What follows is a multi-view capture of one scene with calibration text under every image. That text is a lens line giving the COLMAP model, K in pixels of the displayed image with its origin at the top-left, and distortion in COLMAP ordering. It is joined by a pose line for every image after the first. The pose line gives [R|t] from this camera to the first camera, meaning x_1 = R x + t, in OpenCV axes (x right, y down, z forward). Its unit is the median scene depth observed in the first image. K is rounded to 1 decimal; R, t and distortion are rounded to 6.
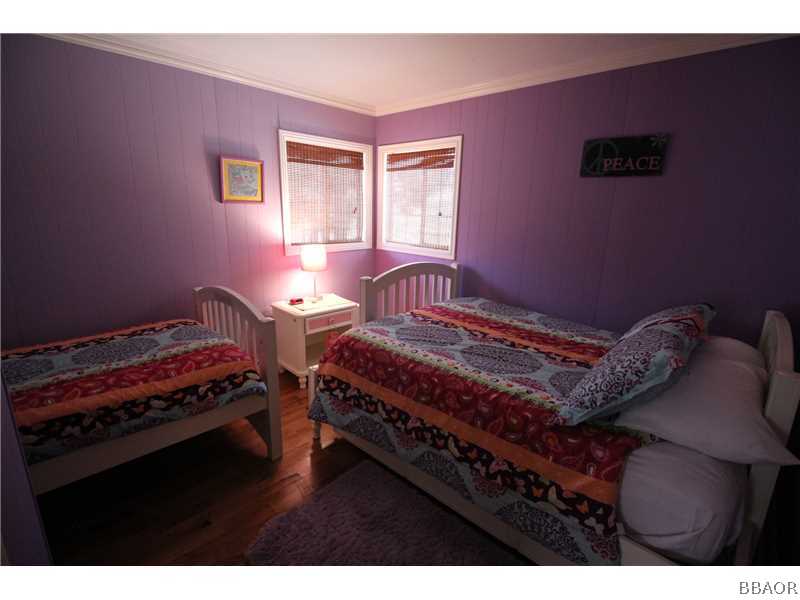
lens RADIAL K [[372.9, 0, 400.5], [0, 372.9, 298.0], [0, 0, 1]] dist [-0.007790, -0.007242]
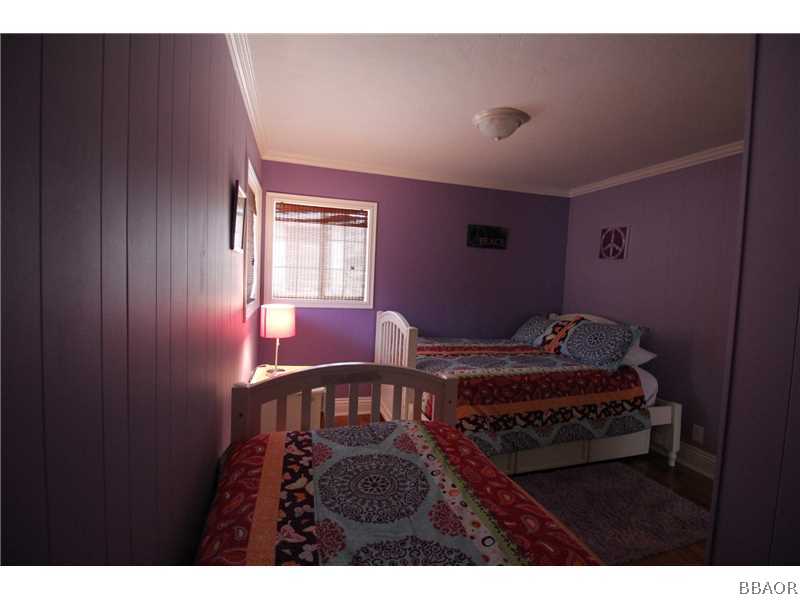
lens RADIAL K [[372.9, 0, 402.8], [0, 372.9, 295.8], [0, 0, 1]] dist [-0.007790, -0.007242]
pose [[0.493873, -0.053570, 0.867883, -1.097584], [0.174603, 0.983881, -0.038629, -0.115516], [-0.851824, 0.170613, 0.495265, 0.522567]]
